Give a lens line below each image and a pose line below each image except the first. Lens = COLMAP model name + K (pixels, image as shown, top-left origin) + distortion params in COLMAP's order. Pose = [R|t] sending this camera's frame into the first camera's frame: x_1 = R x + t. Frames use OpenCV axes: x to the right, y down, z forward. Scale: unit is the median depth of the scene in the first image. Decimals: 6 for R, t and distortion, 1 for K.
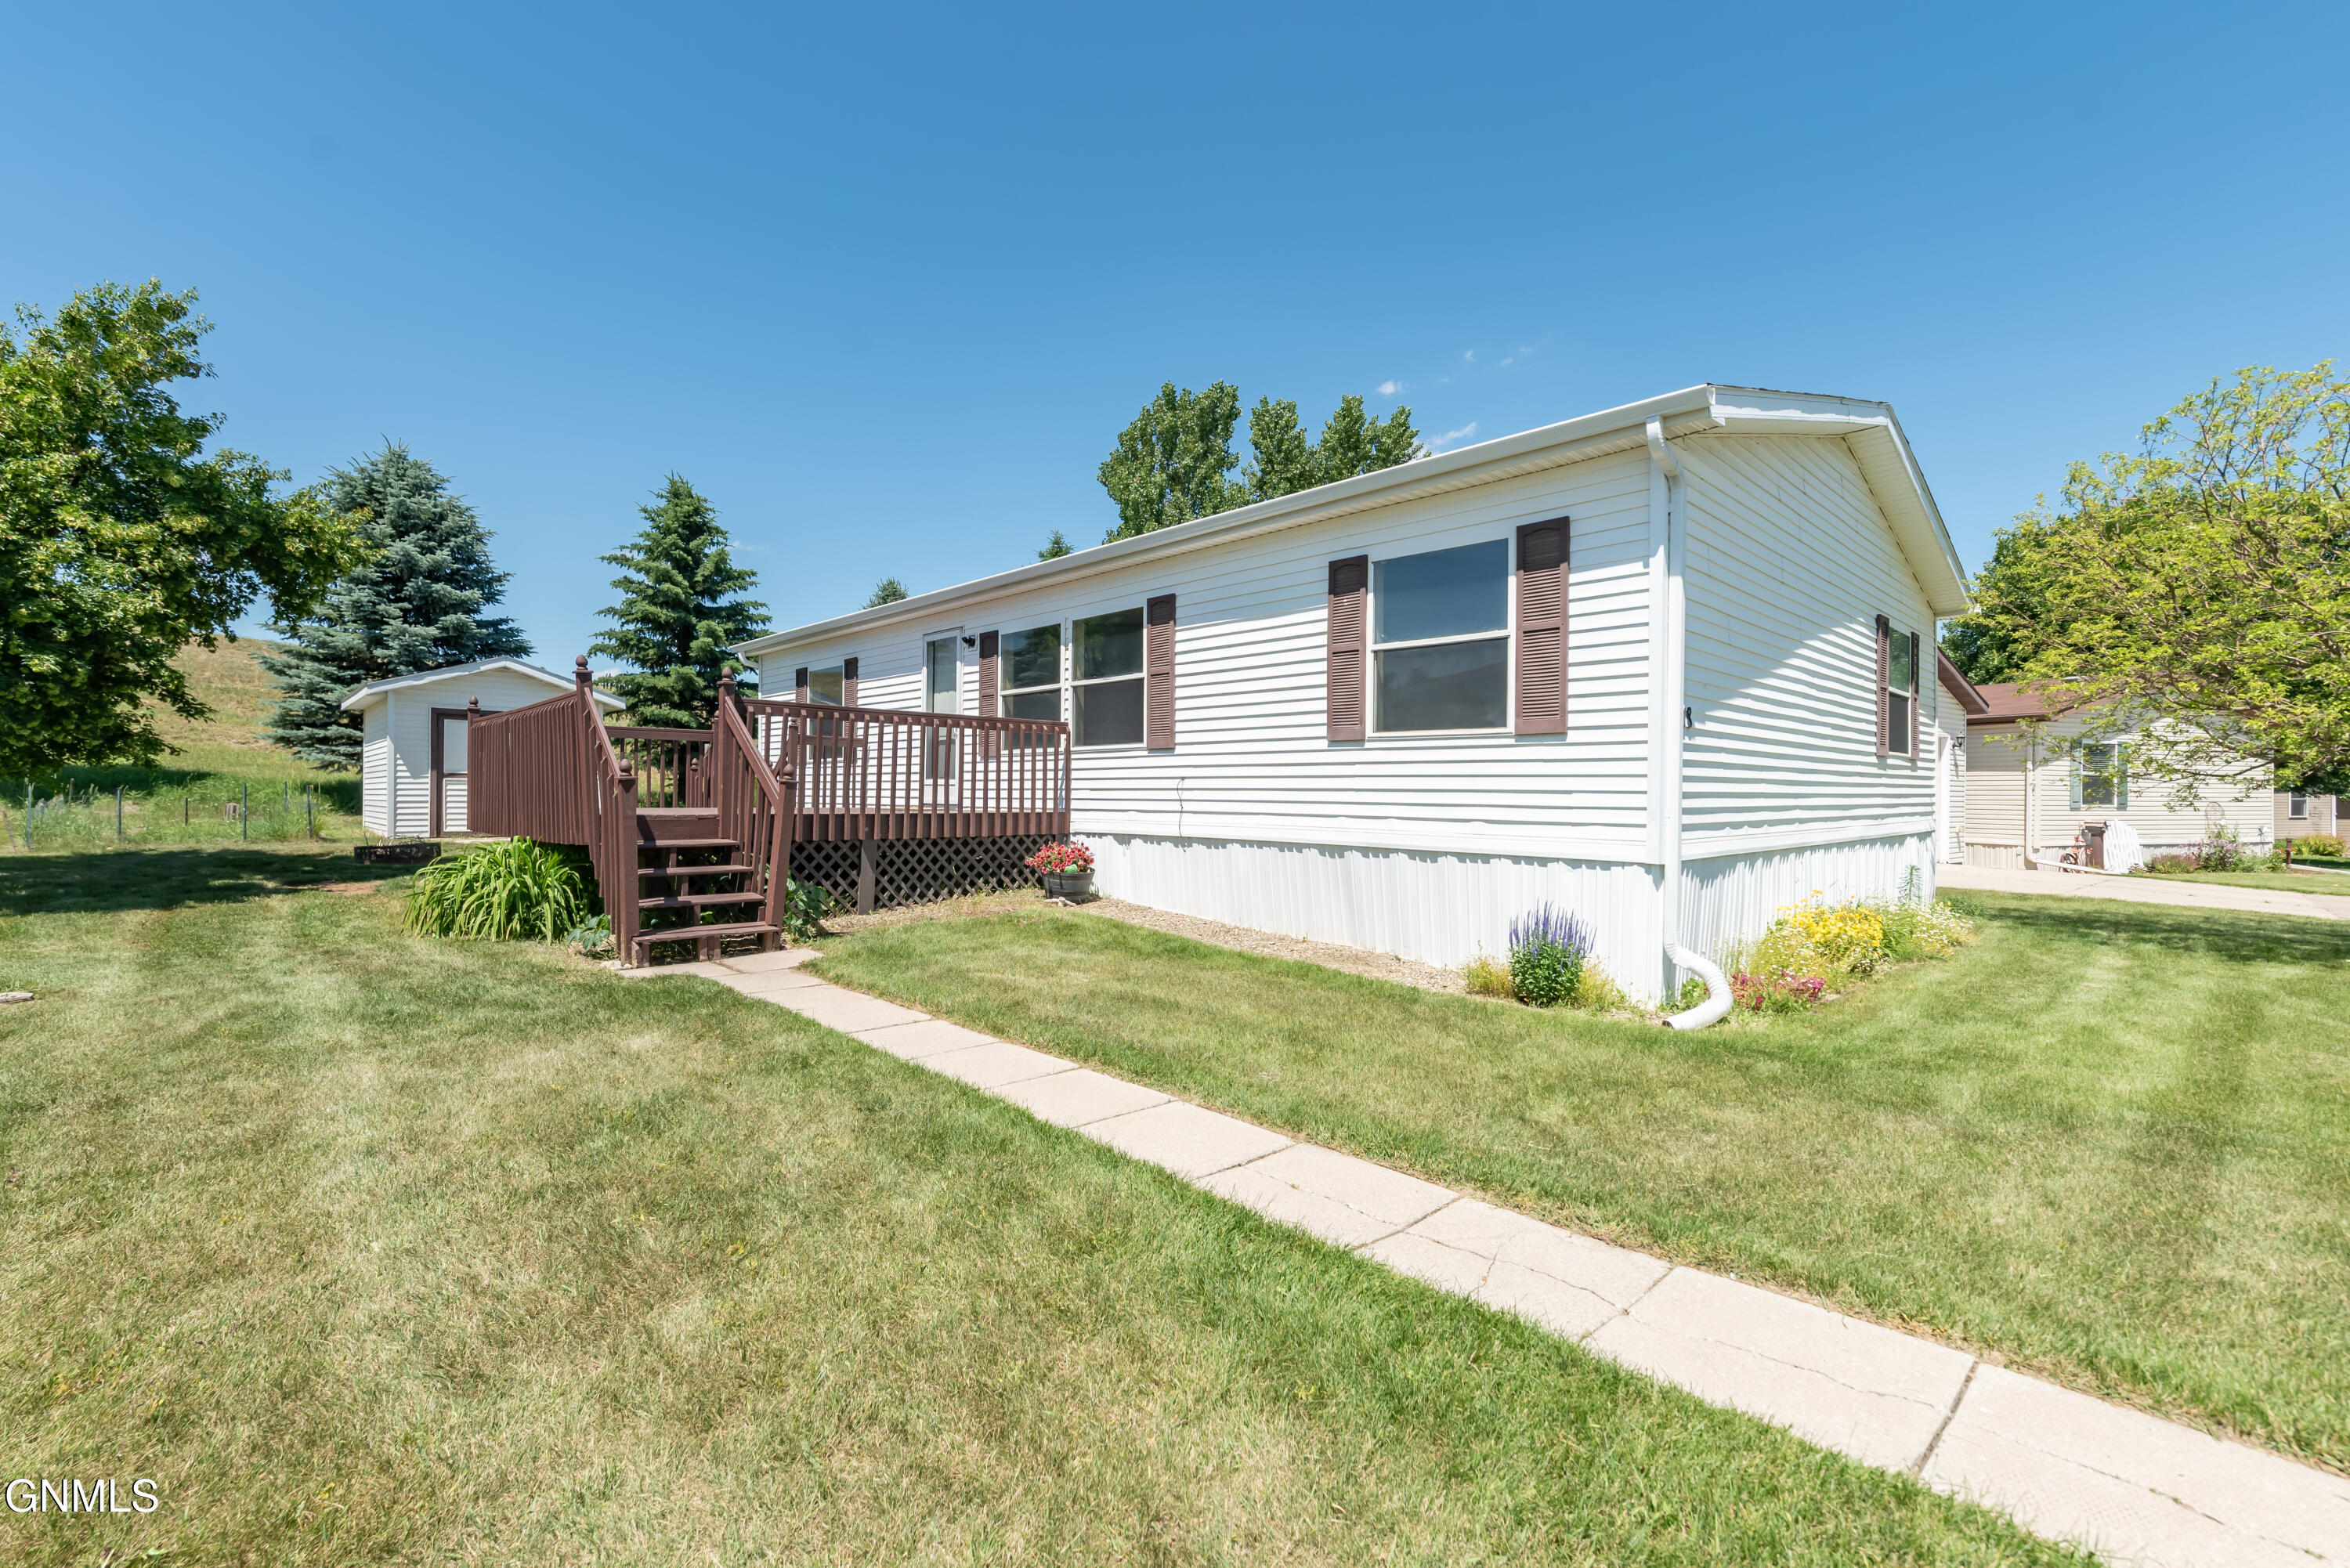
lens RADIAL K [[1006.0, 0, 1177.7], [0, 1006.0, 796.2], [0, 0, 1]] dist [0.002643, -0.000900]
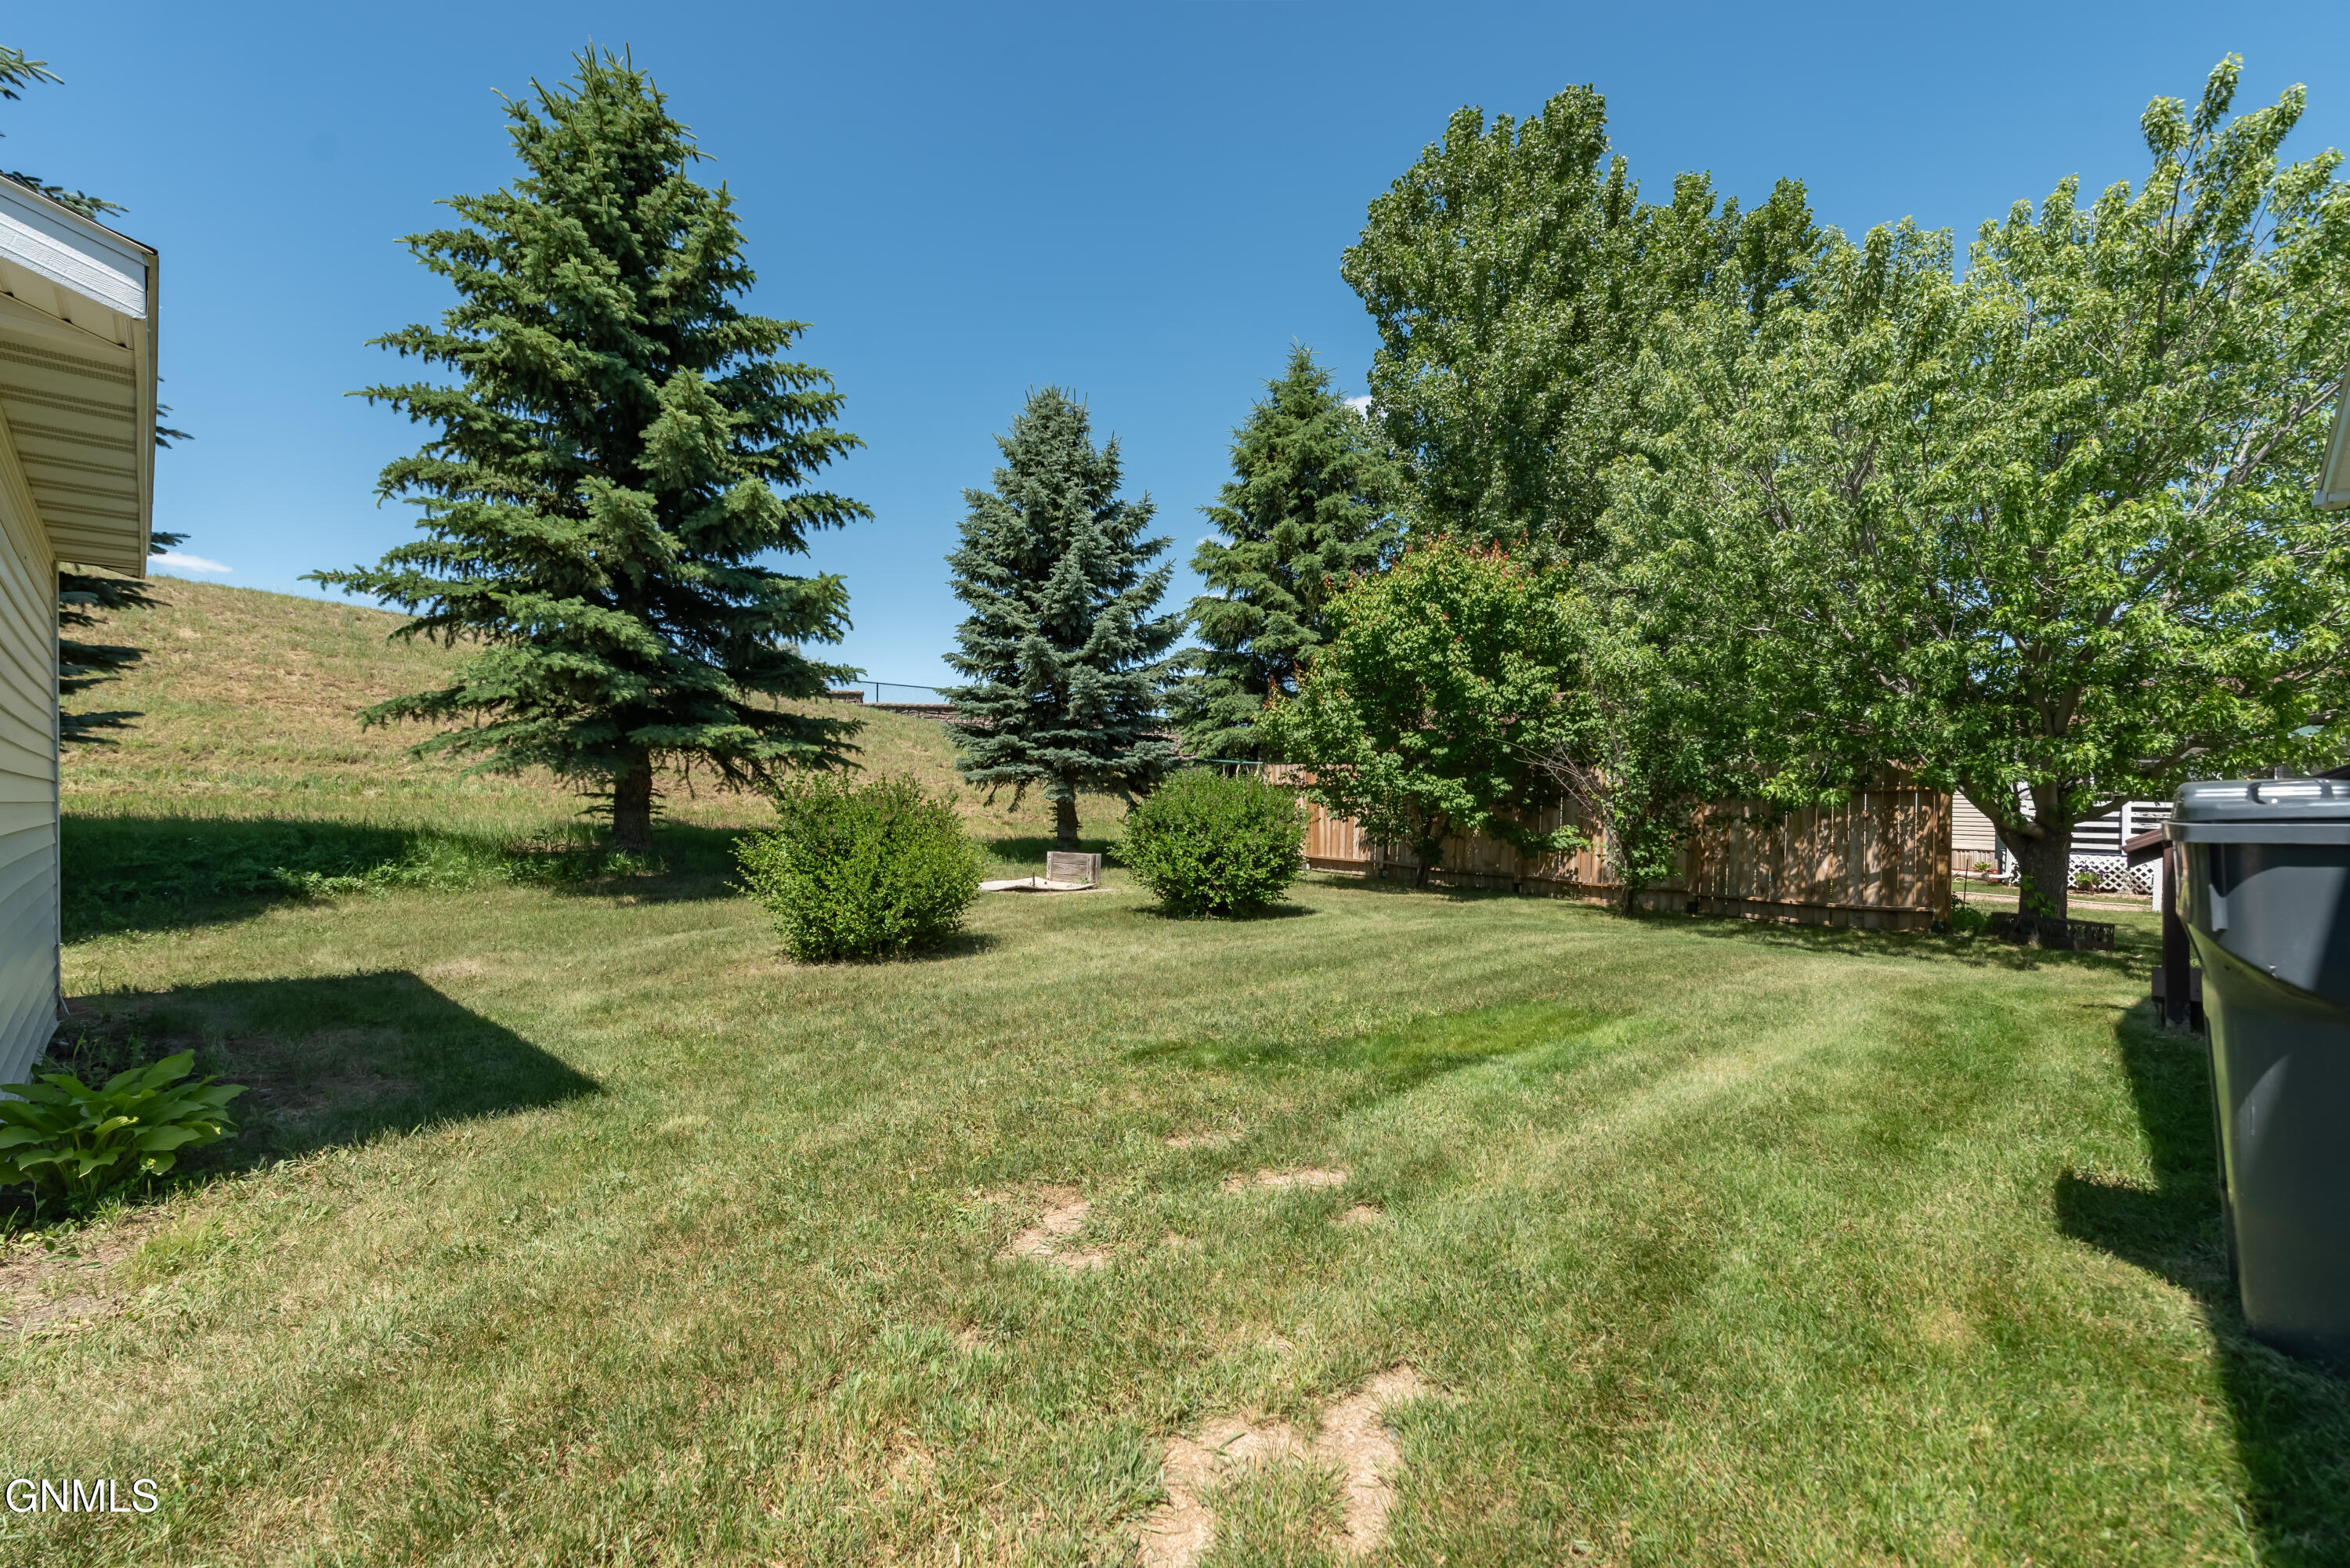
lens RADIAL K [[1006.0, 0, 1176.1], [0, 1006.0, 796.0], [0, 0, 1]] dist [0.002643, -0.000900]
pose [[0.999447, -0.009193, 0.031944, -0.695918], [0.009101, 0.999954, 0.003036, -0.038151], [-0.031970, -0.002744, 0.999485, 1.445097]]
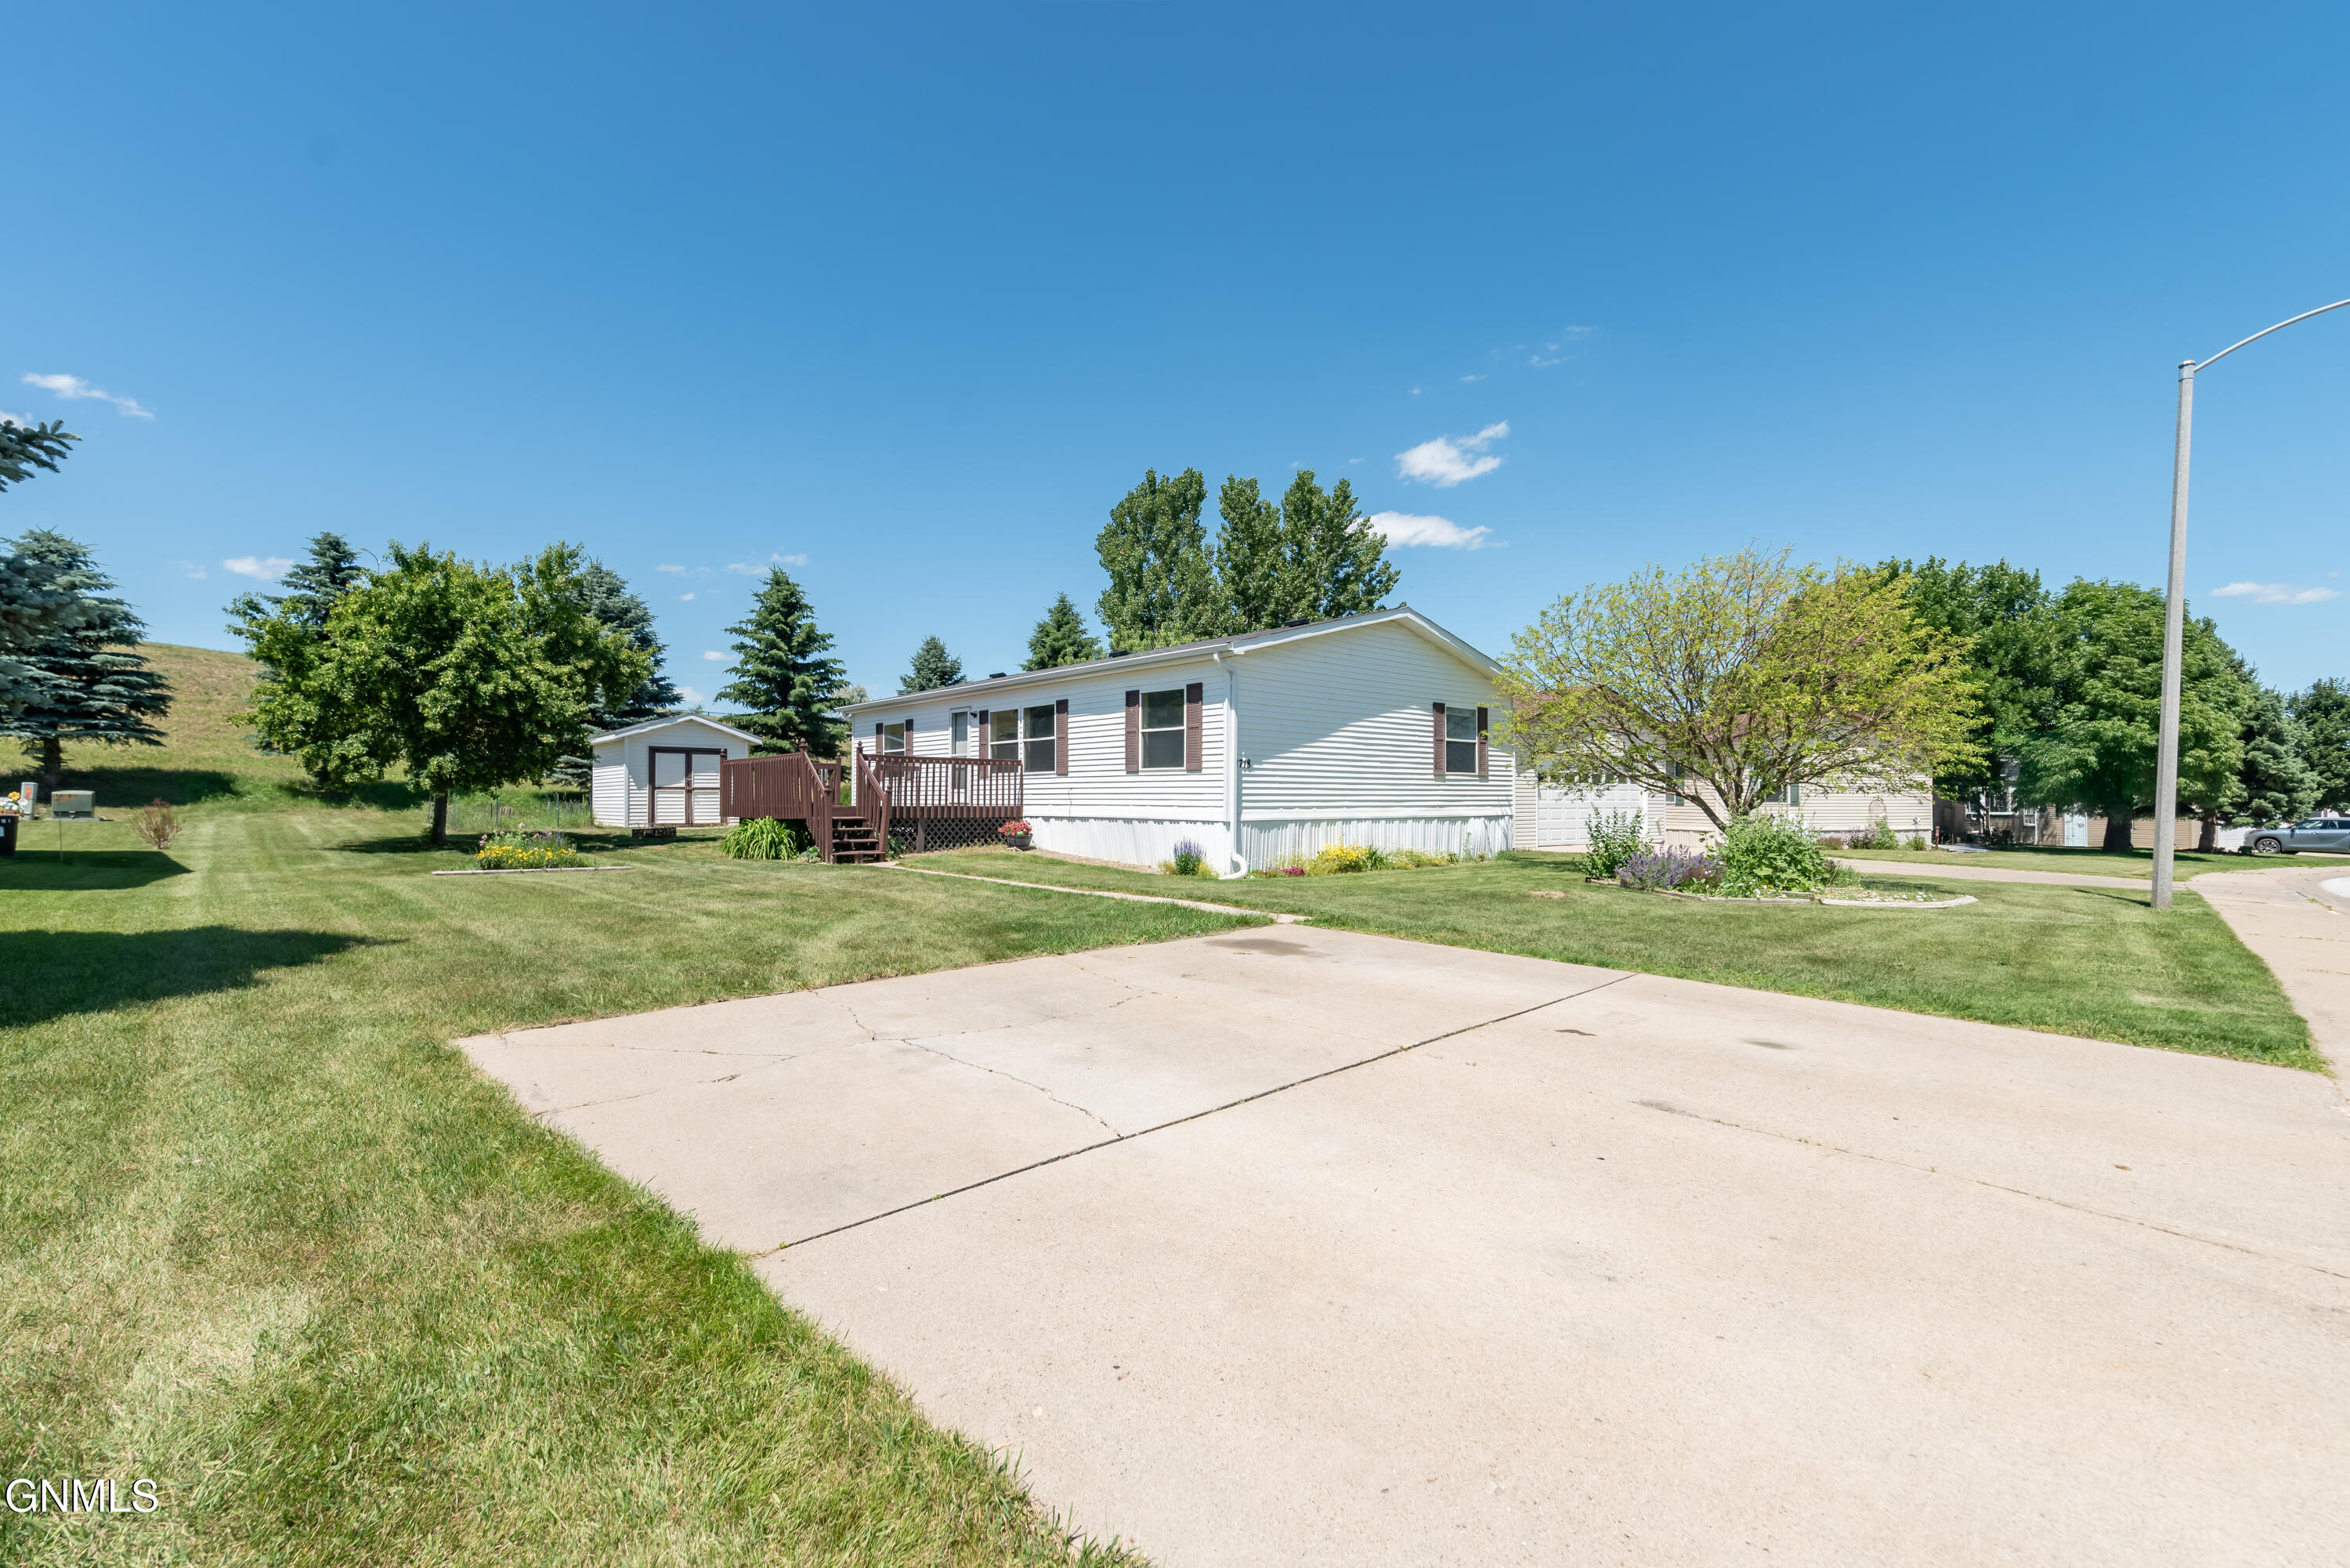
lens RADIAL K [[1006.0, 0, 1167.9], [0, 1006.0, 793.9], [0, 0, 1]] dist [0.002643, -0.000900]
pose [[0.998837, -0.005633, -0.047879, 0.243134], [0.005235, 0.999951, -0.008435, 0.009521], [0.047924, 0.008174, 0.998818, -0.850480]]
